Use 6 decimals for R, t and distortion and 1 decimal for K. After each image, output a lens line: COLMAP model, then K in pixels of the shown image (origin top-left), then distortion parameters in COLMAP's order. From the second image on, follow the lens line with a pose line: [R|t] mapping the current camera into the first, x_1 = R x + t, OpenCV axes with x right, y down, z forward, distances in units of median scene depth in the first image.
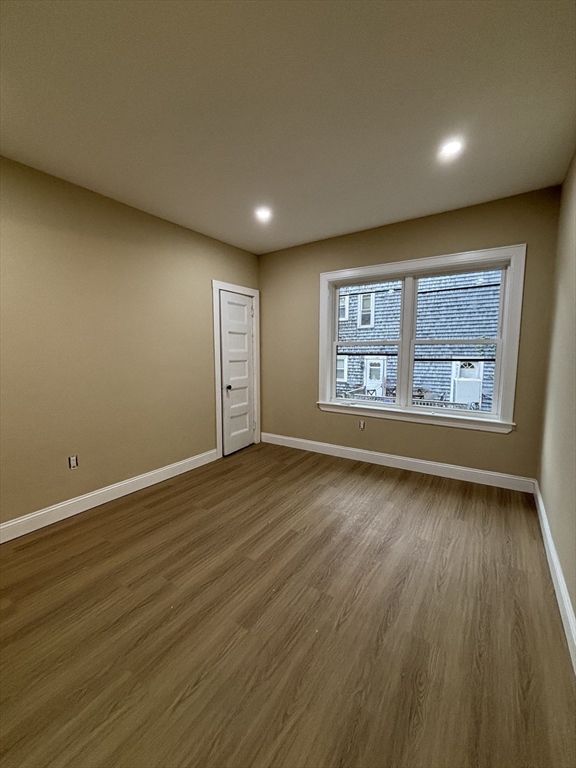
lens RADIAL K [[309.0, 0, 288.9], [0, 309.0, 382.5], [0, 0, 1]] dist [0.004003, -0.000209]
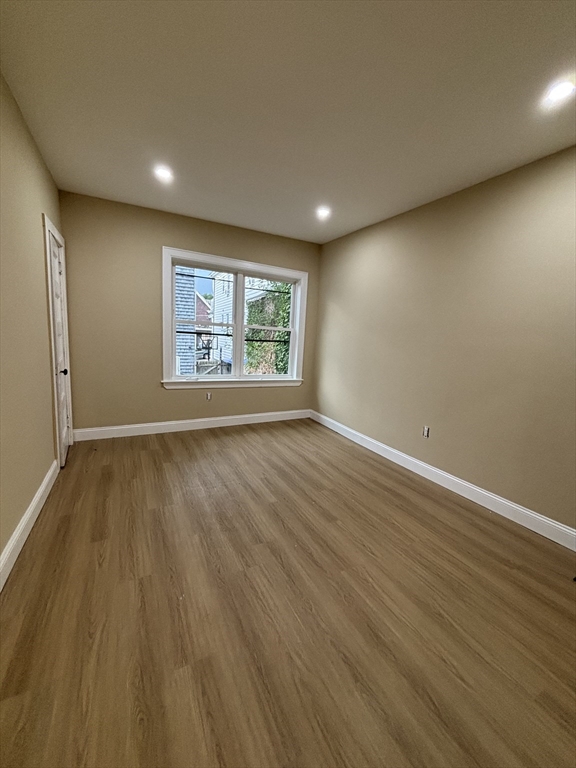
lens RADIAL K [[308.1, 0, 285.9], [0, 308.1, 382.8], [0, 0, 1]] dist [0.000361, -0.000159]
pose [[0.488477, -0.103511, 0.866415, -0.723196], [0.042508, 0.994583, 0.094858, -0.009204], [-0.871541, -0.009507, 0.490231, 0.238262]]
